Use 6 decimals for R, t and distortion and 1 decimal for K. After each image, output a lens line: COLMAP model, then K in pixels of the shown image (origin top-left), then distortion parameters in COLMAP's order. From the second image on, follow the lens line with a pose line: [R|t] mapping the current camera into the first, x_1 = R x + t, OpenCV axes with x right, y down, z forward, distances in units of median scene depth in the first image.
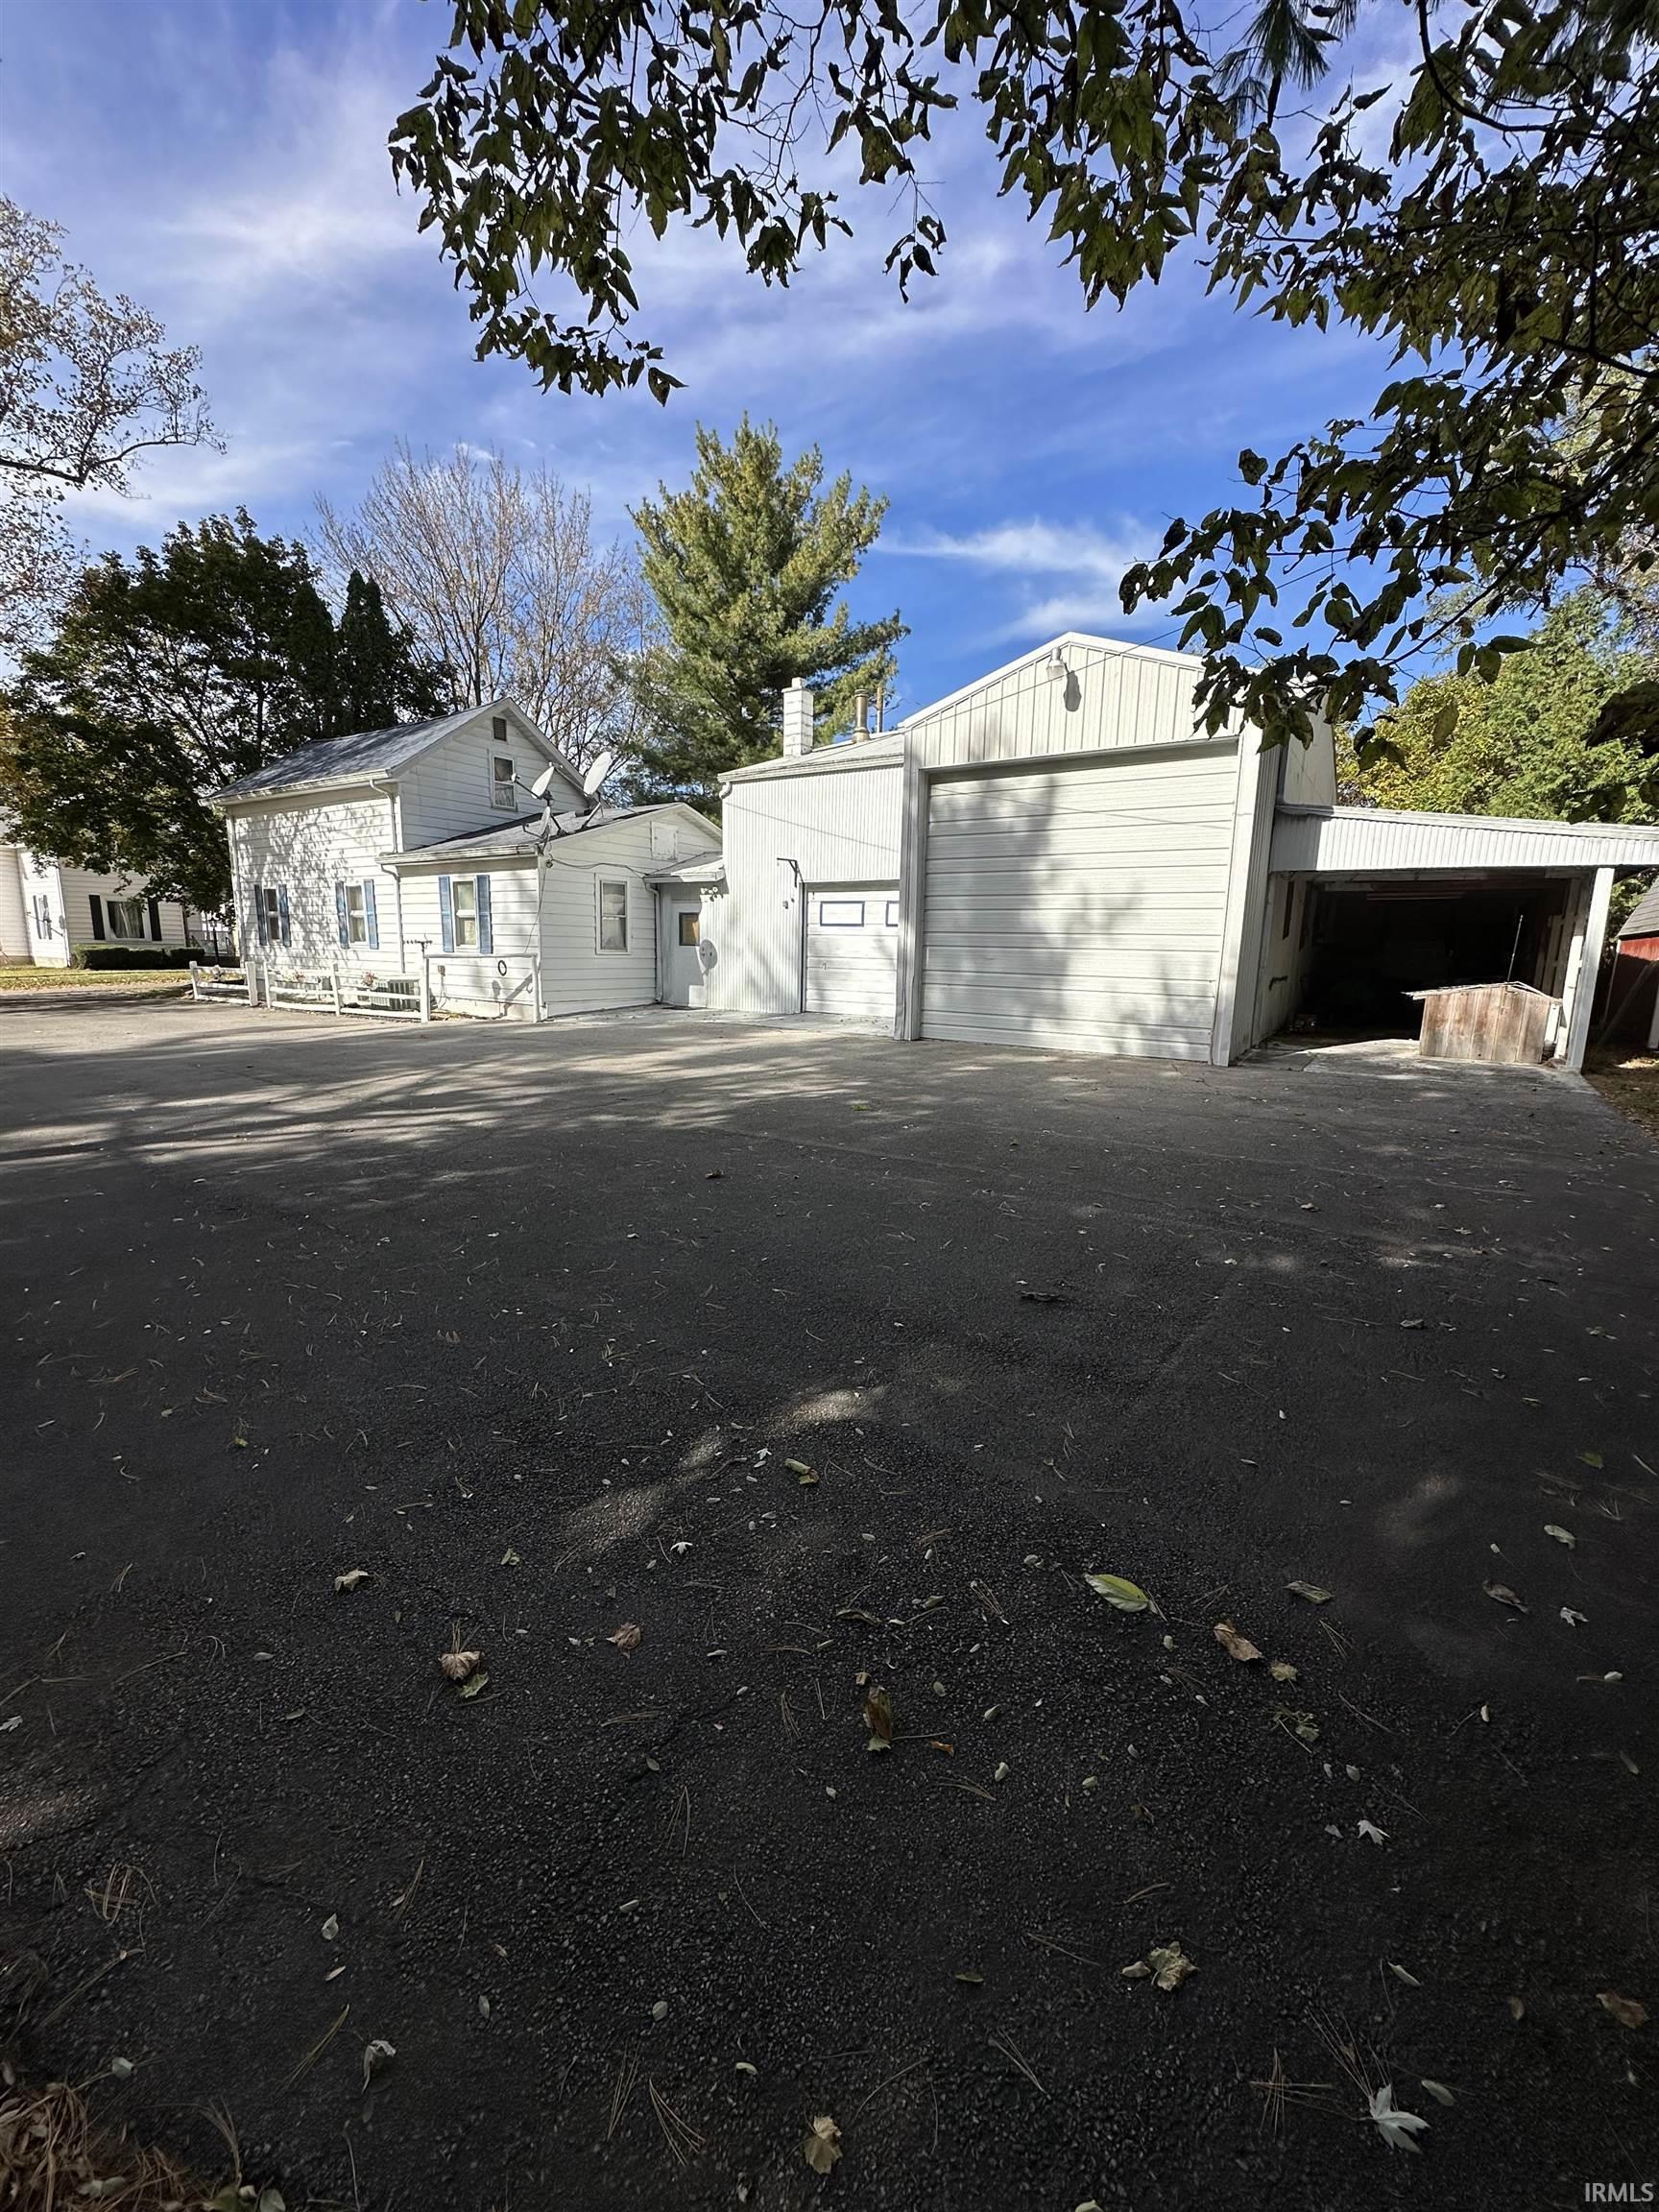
lens RADIAL K [[881.8, 0, 828.0], [0, 881.8, 1102.8], [0, 0, 1]] dist [-0.001410, 0.000914]
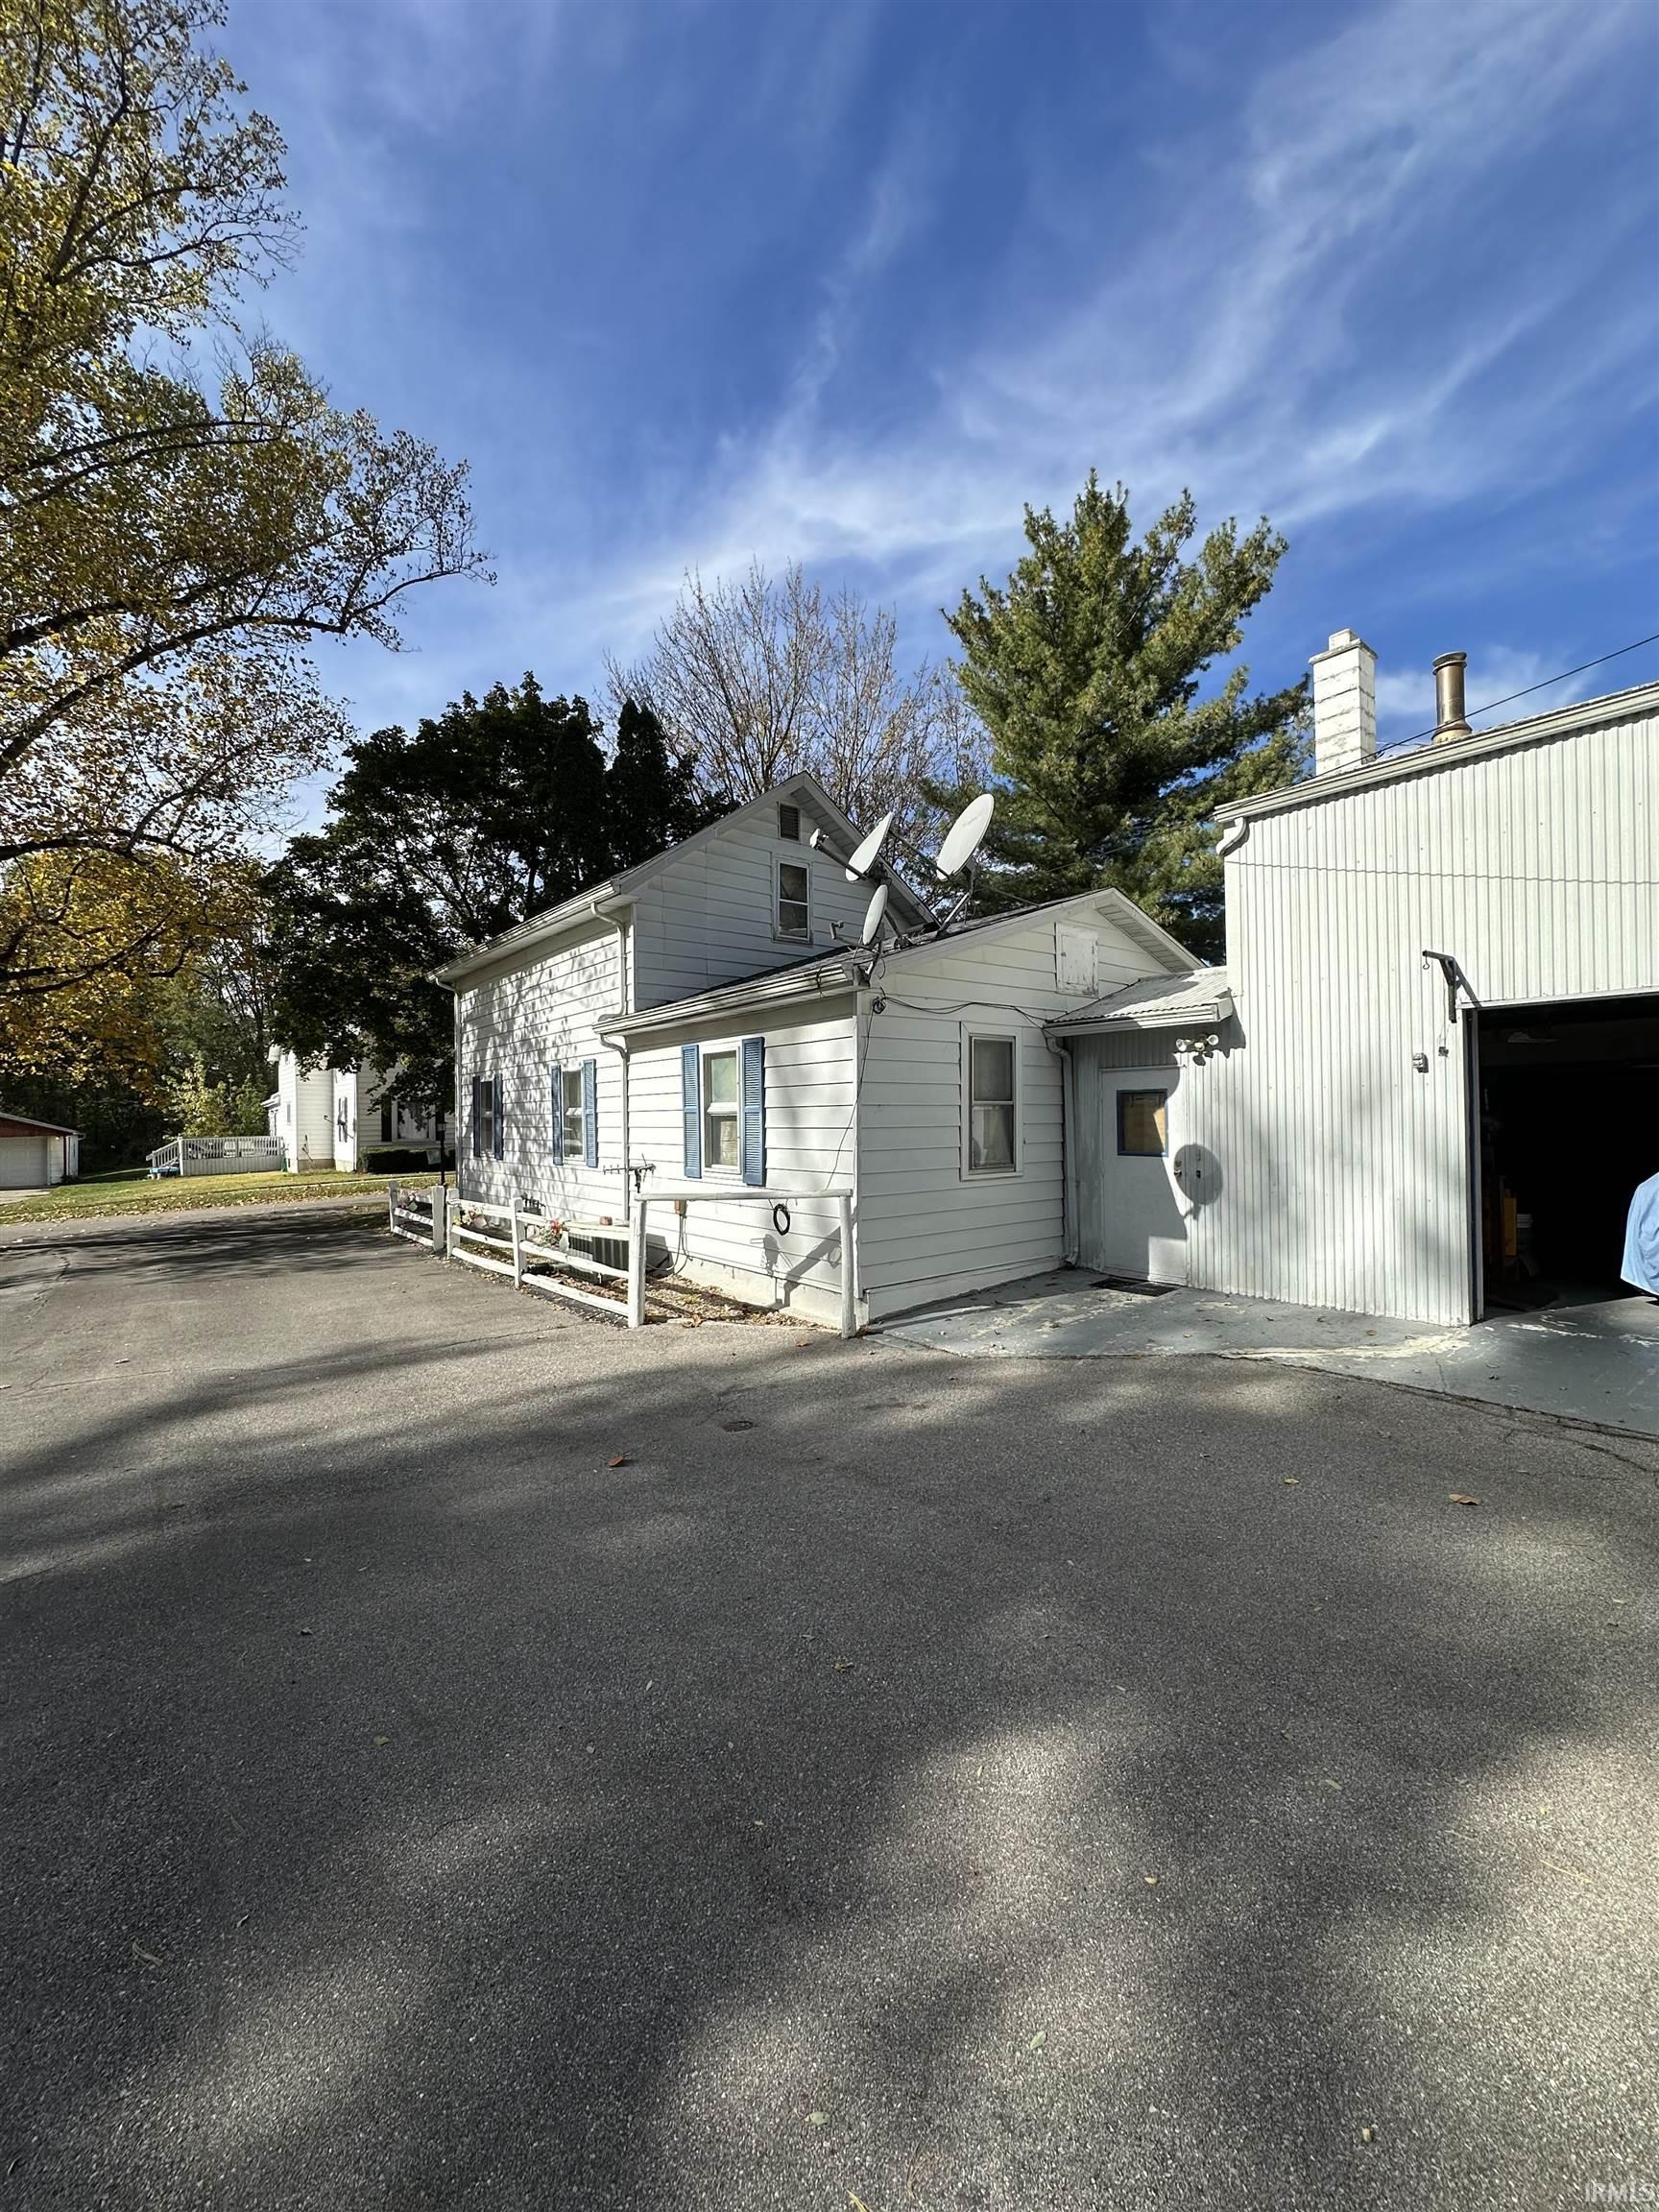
lens RADIAL K [[881.8, 0, 827.6], [0, 881.8, 1107.7], [0, 0, 1]] dist [-0.001410, 0.000914]
pose [[0.954901, -0.035922, -0.294742, -0.259943], [-0.019978, 0.982633, -0.184483, -0.160933], [0.296250, 0.182052, 0.937600, 0.702056]]
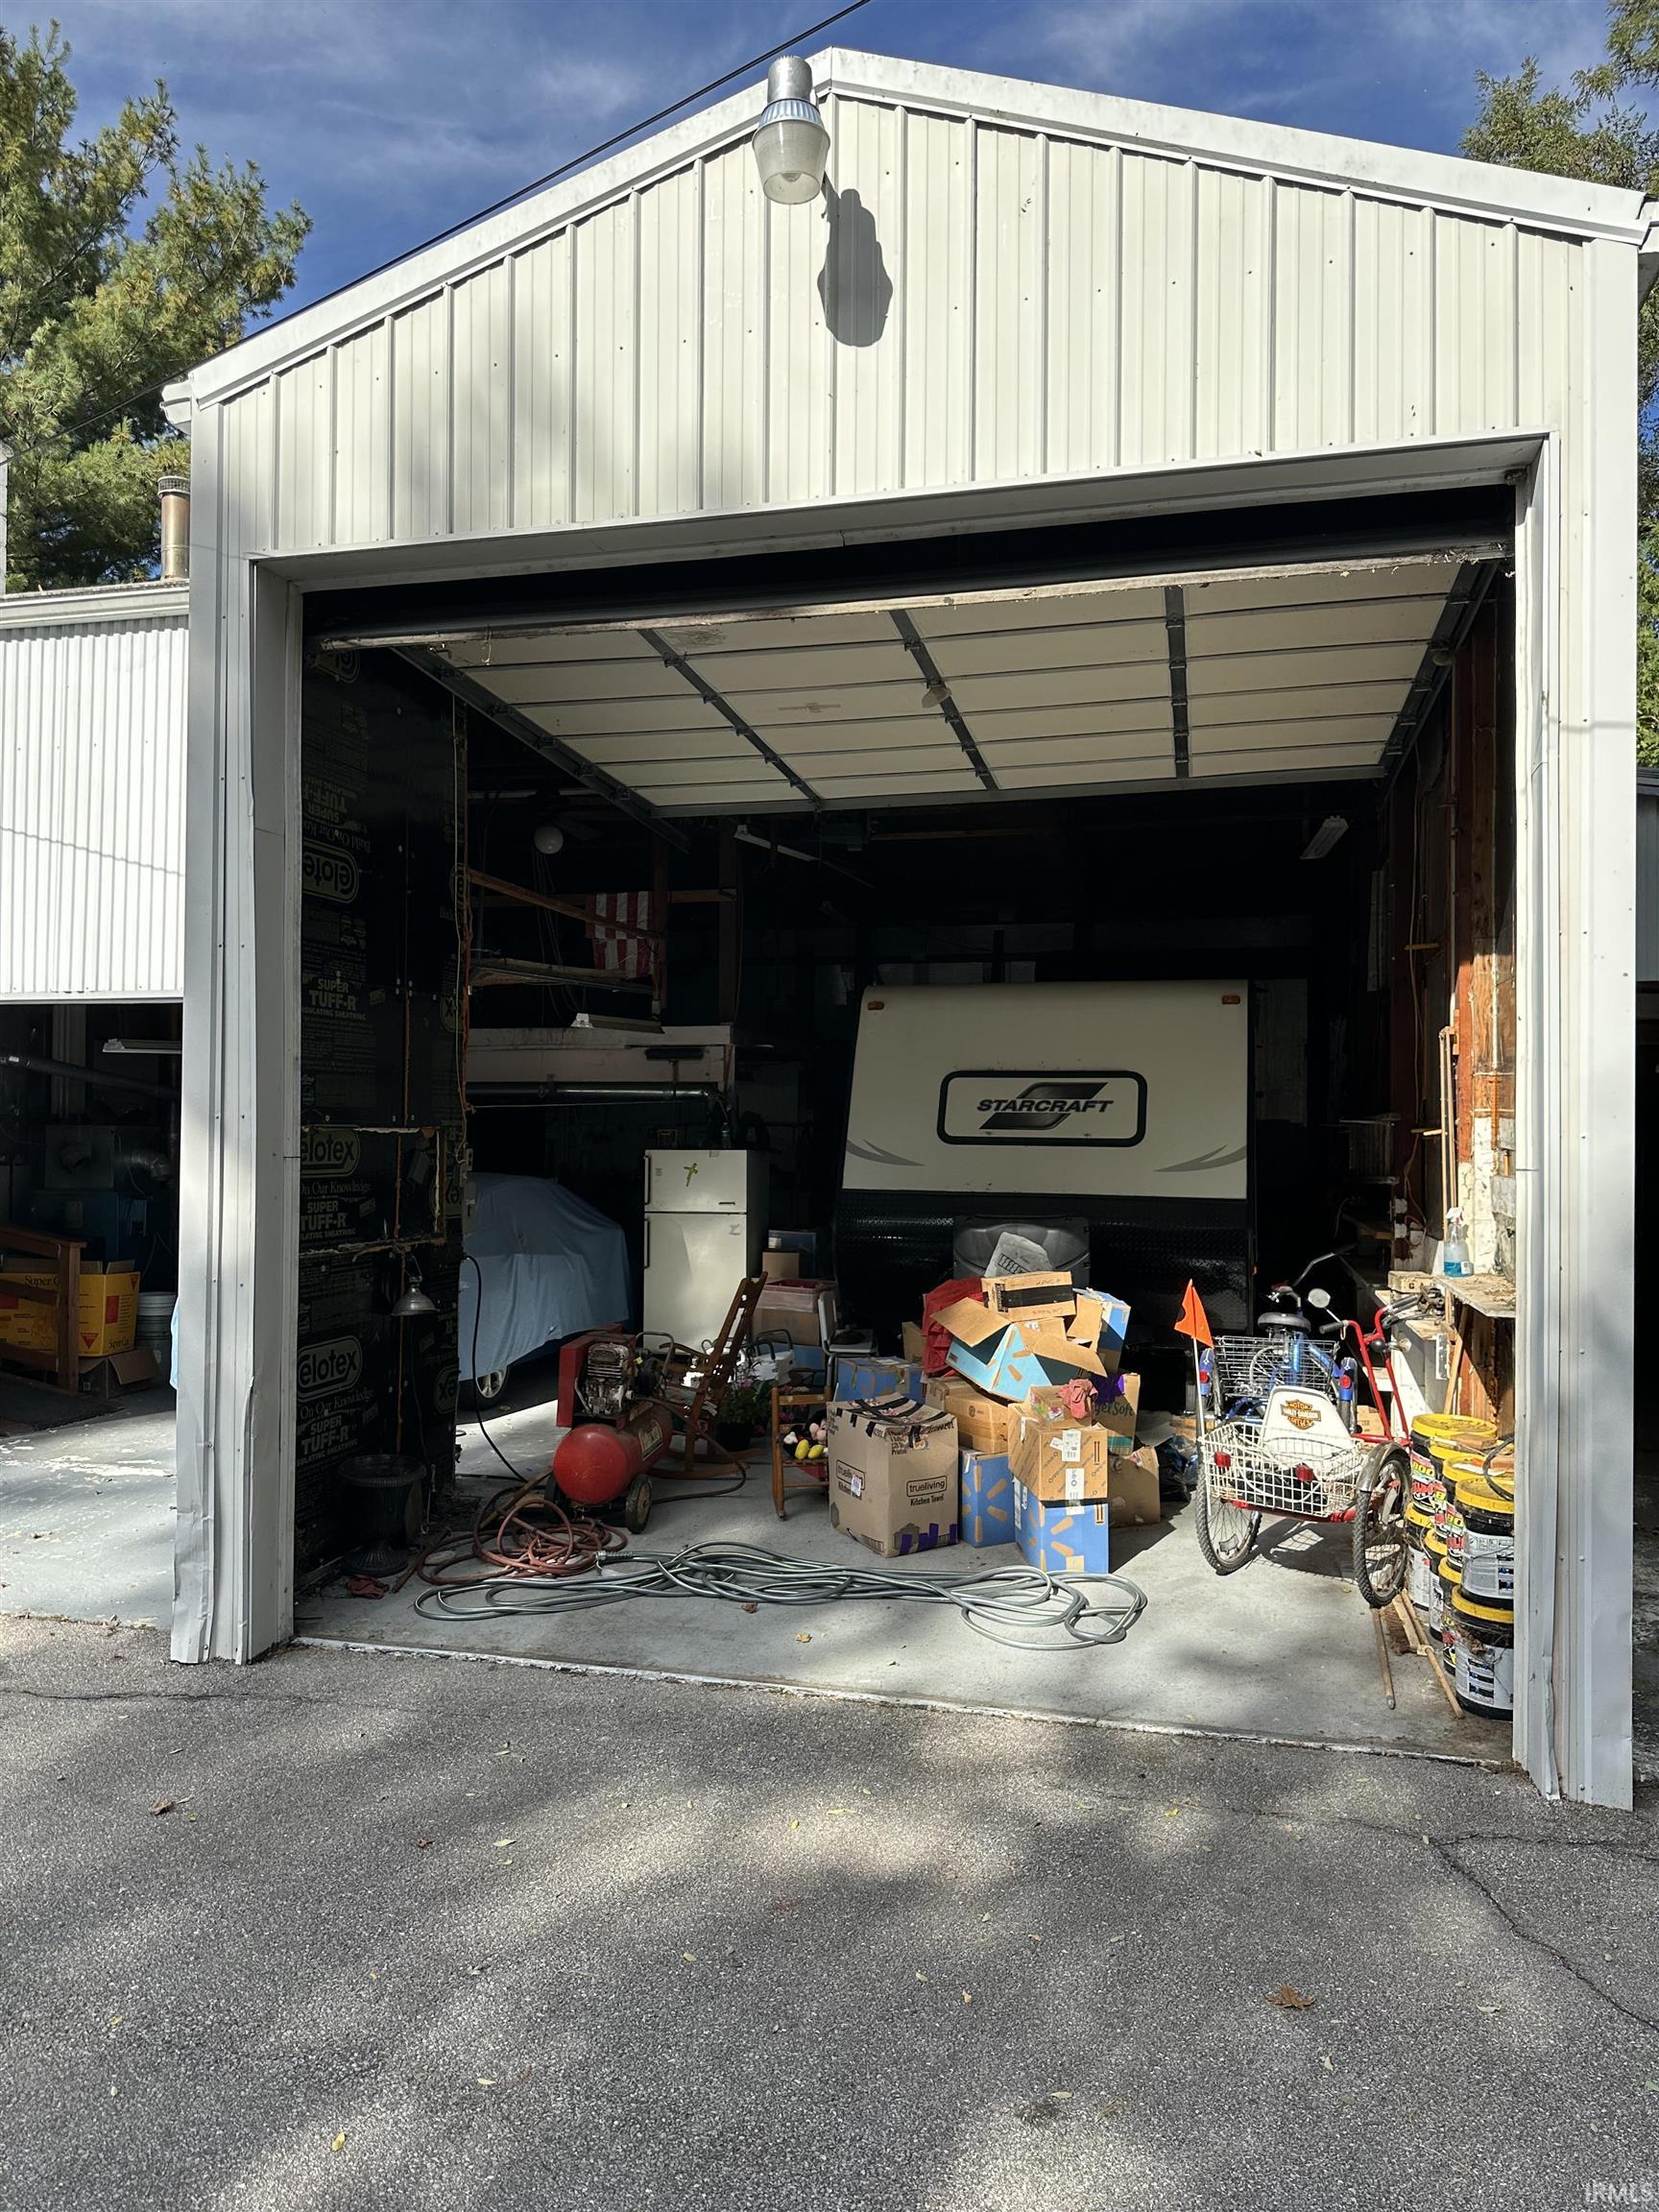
lens RADIAL K [[1564.4, 0, 822.8], [0, 1564.4, 1115.4], [0, 0, 1]] dist [0.012597, -0.002964]
pose [[0.944263, -0.006340, 0.329130, 0.111100], [0.066165, 0.983066, -0.170890, -0.142646], [-0.322473, 0.183142, 0.928693, 0.583489]]
